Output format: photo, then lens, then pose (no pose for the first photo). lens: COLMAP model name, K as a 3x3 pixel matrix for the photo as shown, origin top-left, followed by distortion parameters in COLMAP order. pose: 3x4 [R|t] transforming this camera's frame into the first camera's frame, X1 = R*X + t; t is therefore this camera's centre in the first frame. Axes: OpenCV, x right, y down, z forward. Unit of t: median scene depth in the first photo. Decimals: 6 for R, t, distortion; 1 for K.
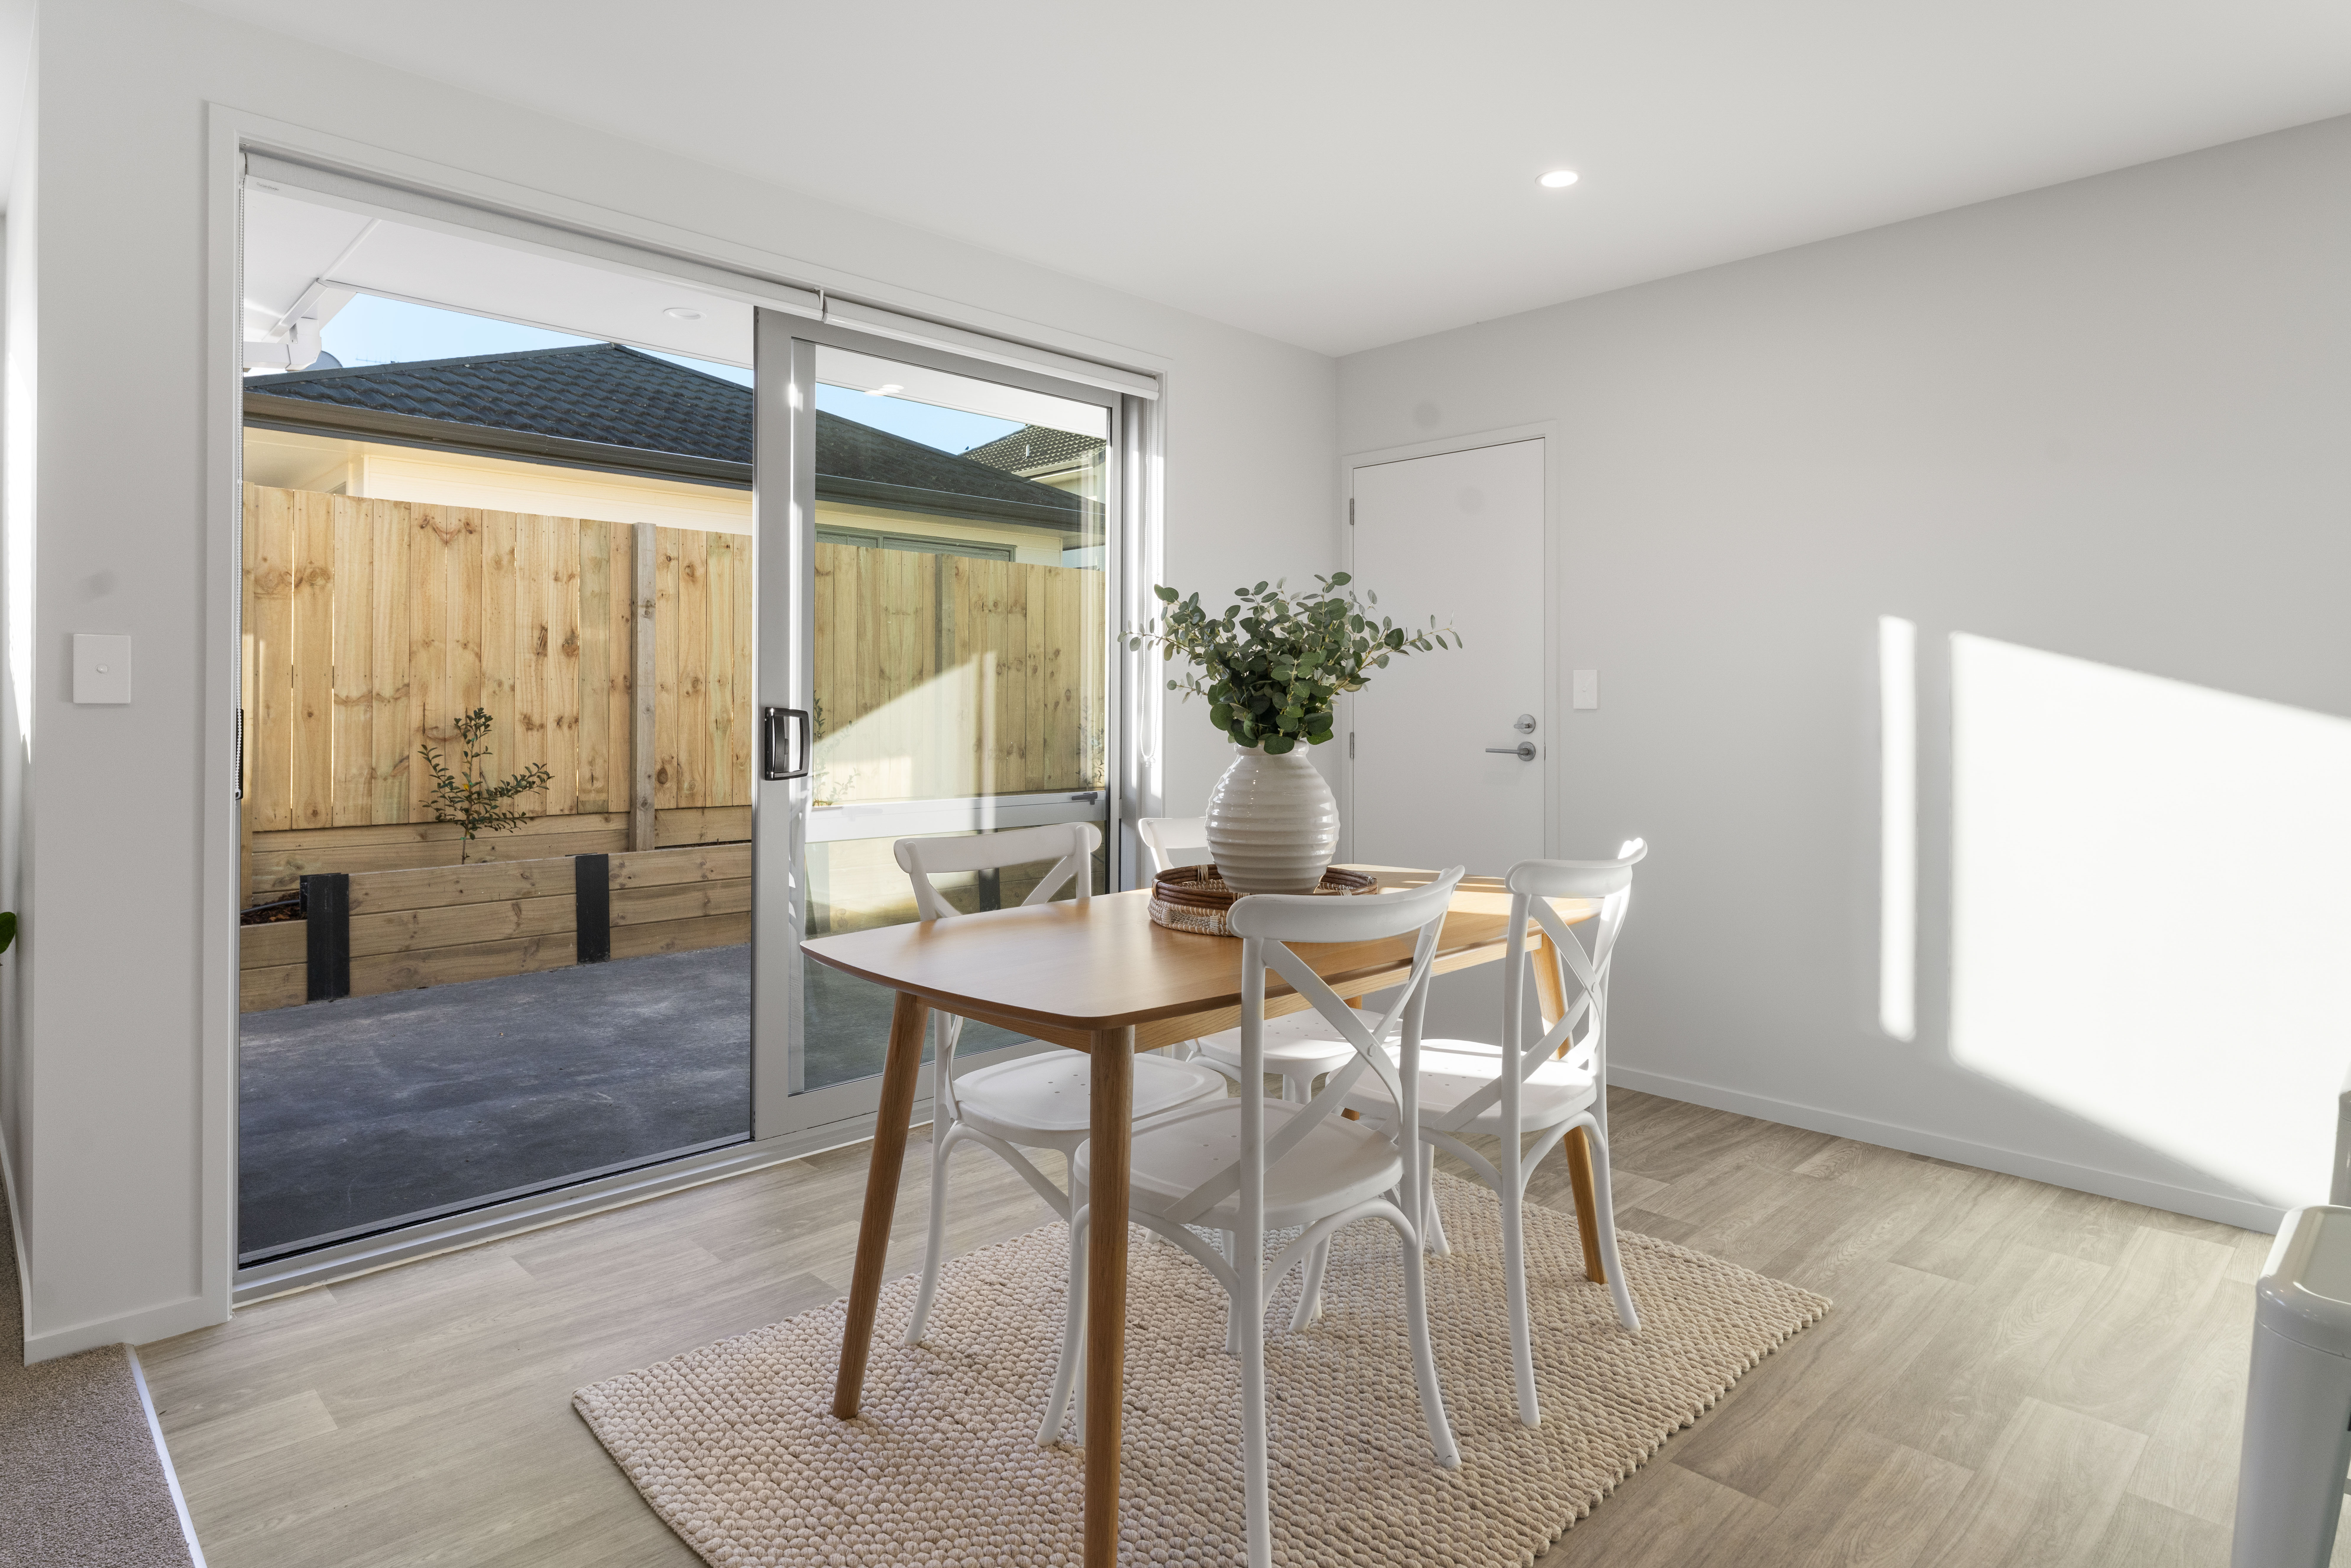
lens RADIAL K [[1231.1, 0, 1193.2], [0, 1231.1, 713.5], [0, 0, 1]] dist [0.007093, 0.000615]
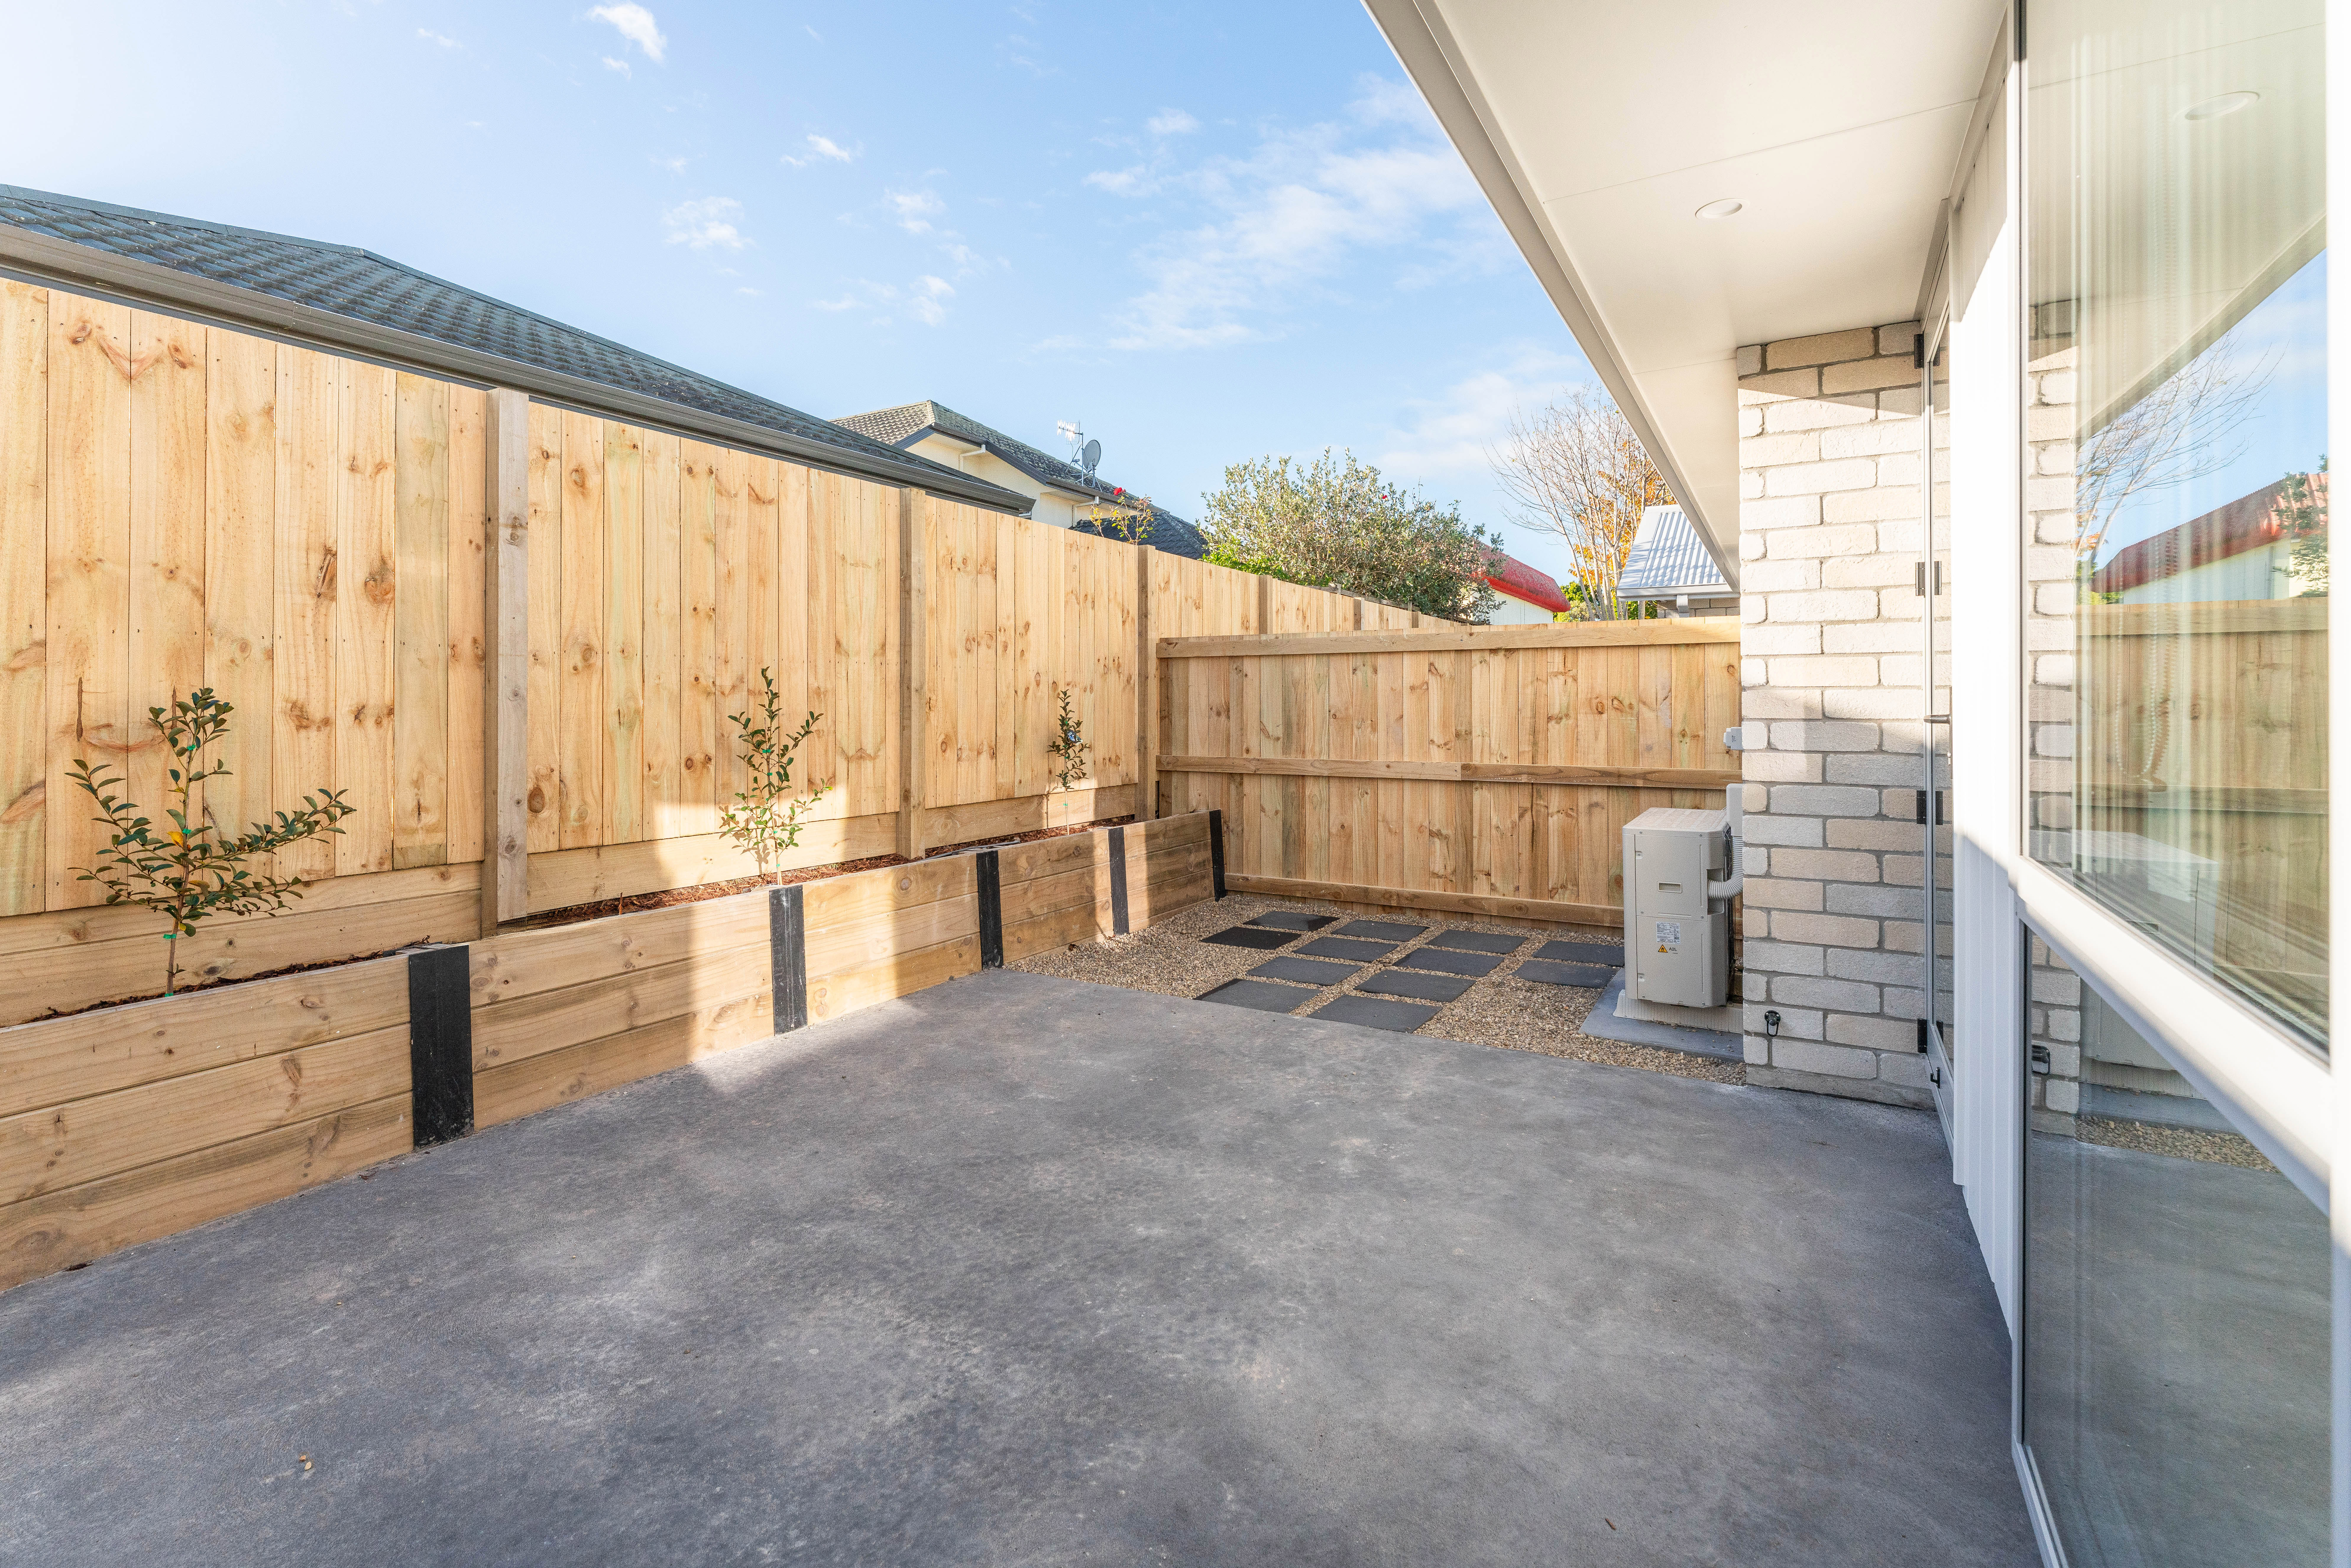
lens RADIAL K [[1079.0, 0, 1167.7], [0, 1079.0, 704.4], [0, 0, 1]] dist [0.000670, -0.000119]
pose [[0.973453, -0.003154, 0.228863, -0.261945], [0.003702, 0.999991, -0.001966, 0.004623], [-0.228855, 0.002761, 0.973457, 0.421671]]
